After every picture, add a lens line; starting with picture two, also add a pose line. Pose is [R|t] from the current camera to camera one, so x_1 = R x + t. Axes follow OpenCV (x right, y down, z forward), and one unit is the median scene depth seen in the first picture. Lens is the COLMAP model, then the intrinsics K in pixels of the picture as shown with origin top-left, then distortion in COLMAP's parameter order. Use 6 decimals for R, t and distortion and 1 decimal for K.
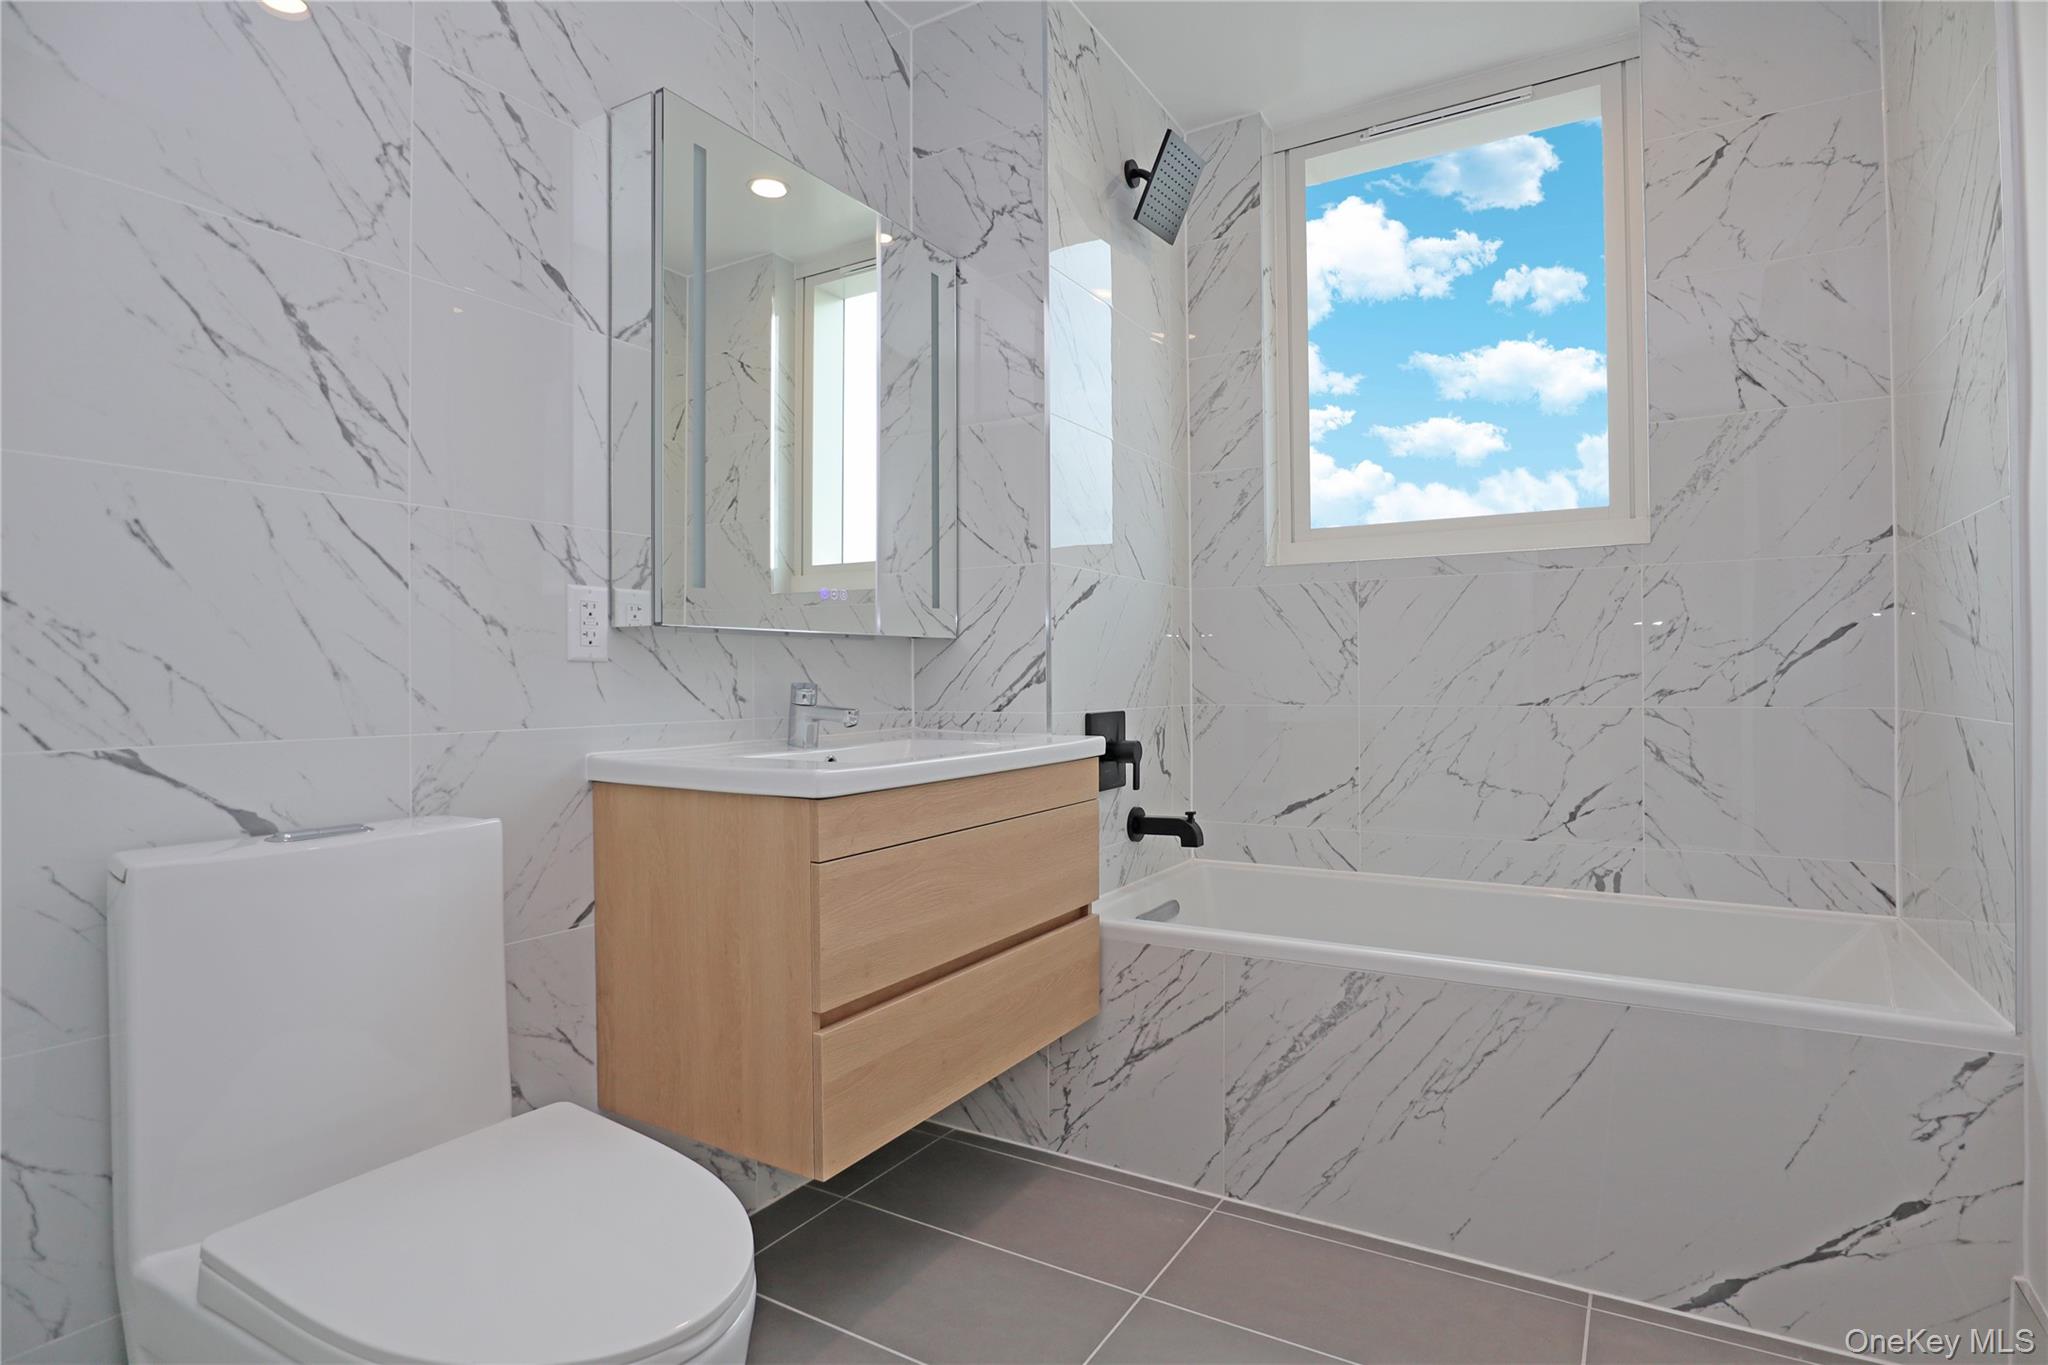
lens RADIAL K [[1035.2, 0, 1016.2], [0, 1035.2, 680.8], [0, 0, 1]] dist [-0.037858, 0.007824]
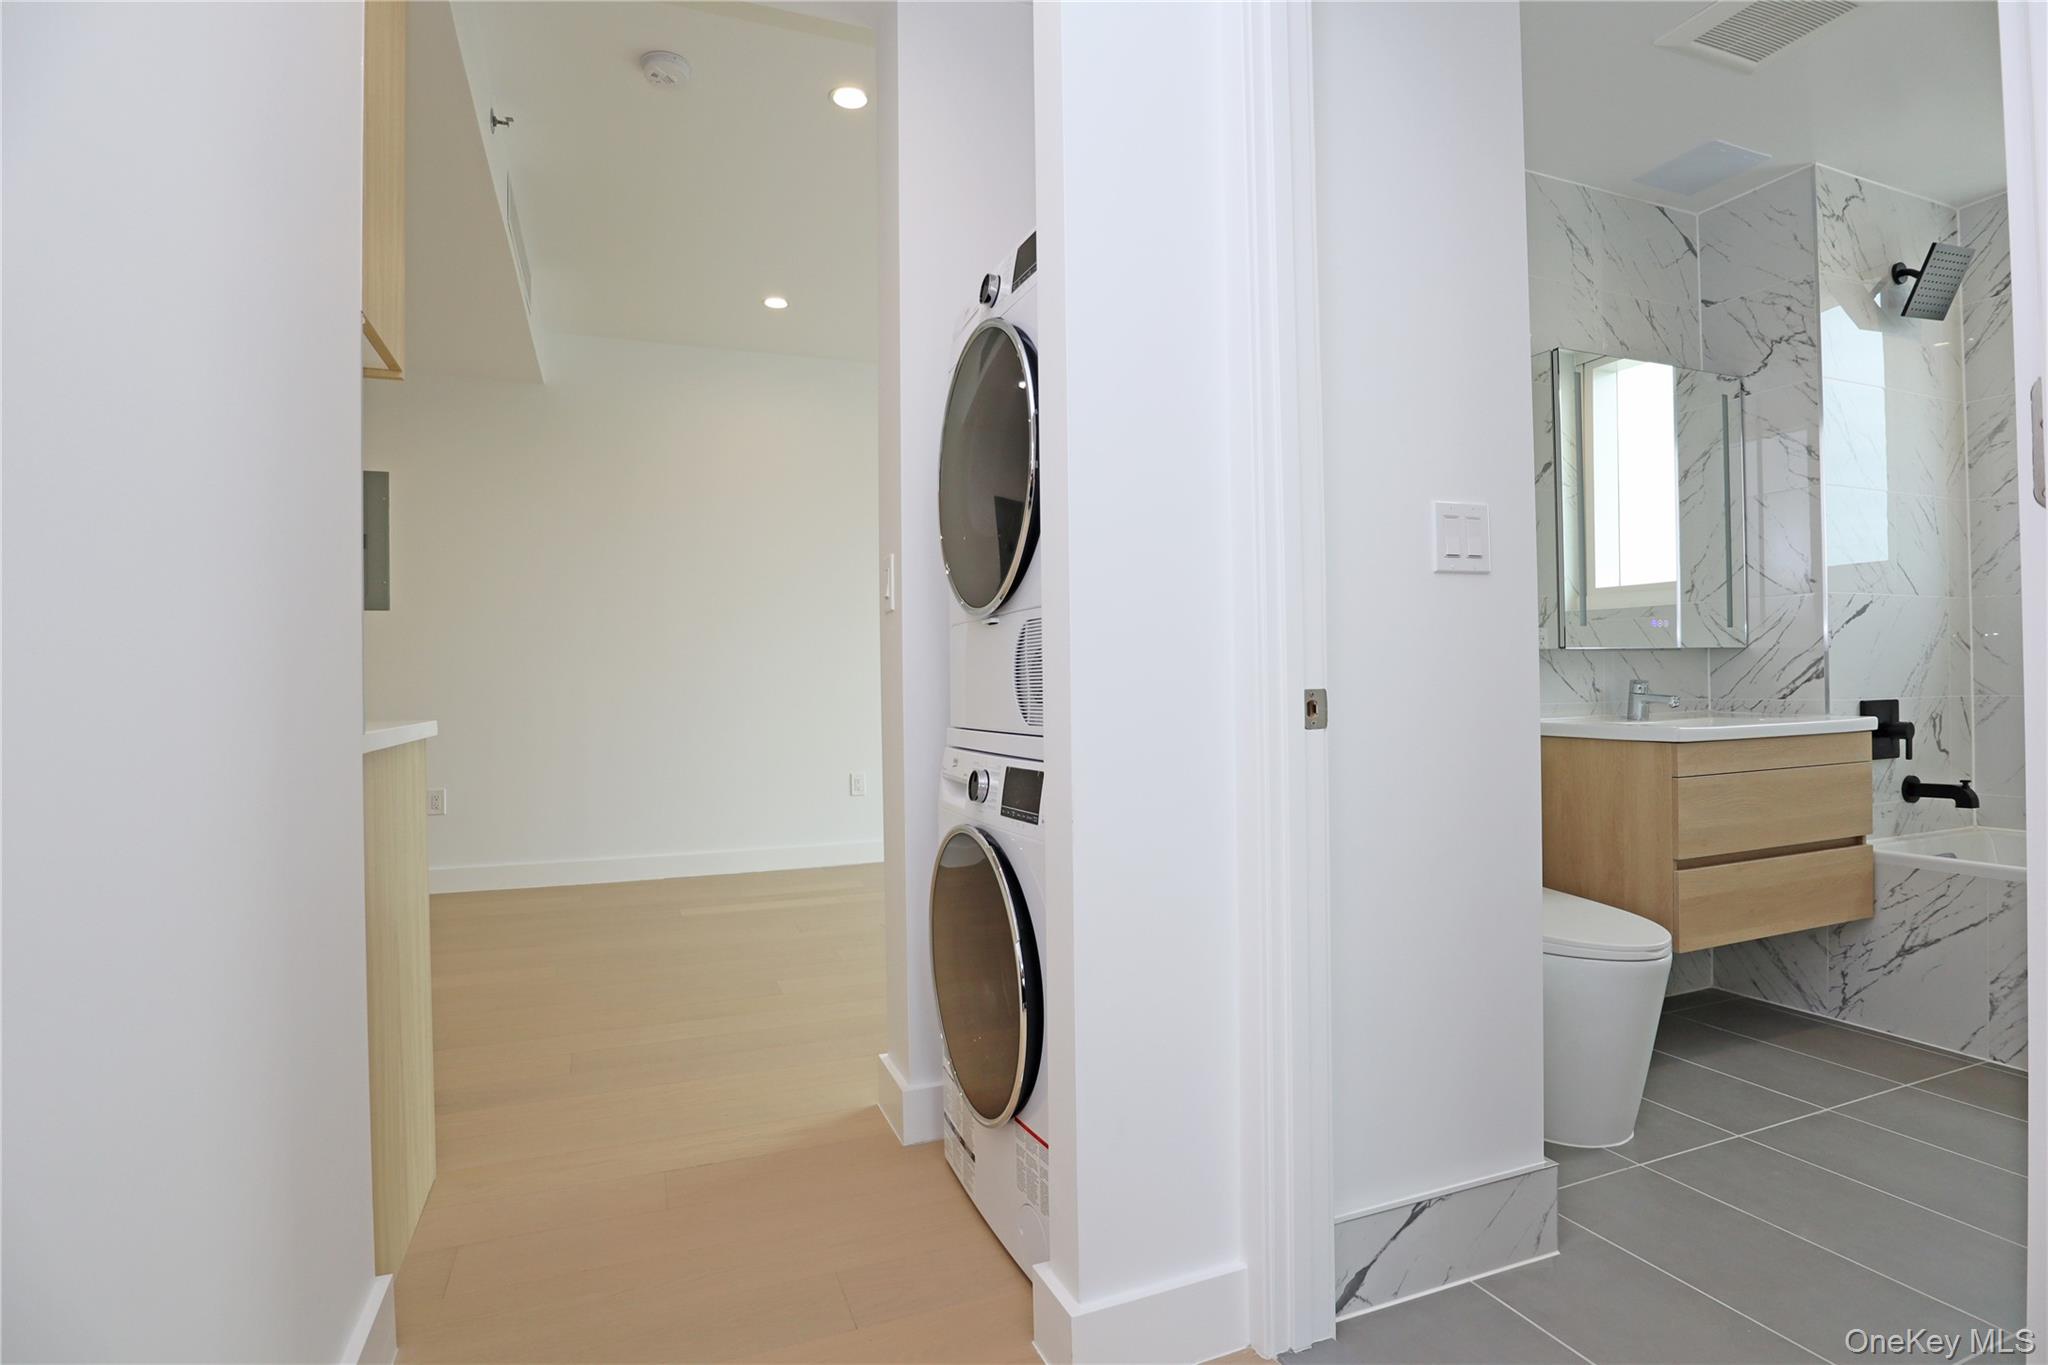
lens RADIAL K [[1035.2, 0, 1030.3], [0, 1035.2, 679.2], [0, 0, 1]] dist [-0.037858, 0.007824]
pose [[0.809986, -0.008444, -0.586389, -0.035645], [0.009222, 0.999956, -0.001660, -0.004402], [0.586377, -0.004063, 0.810028, -0.714998]]
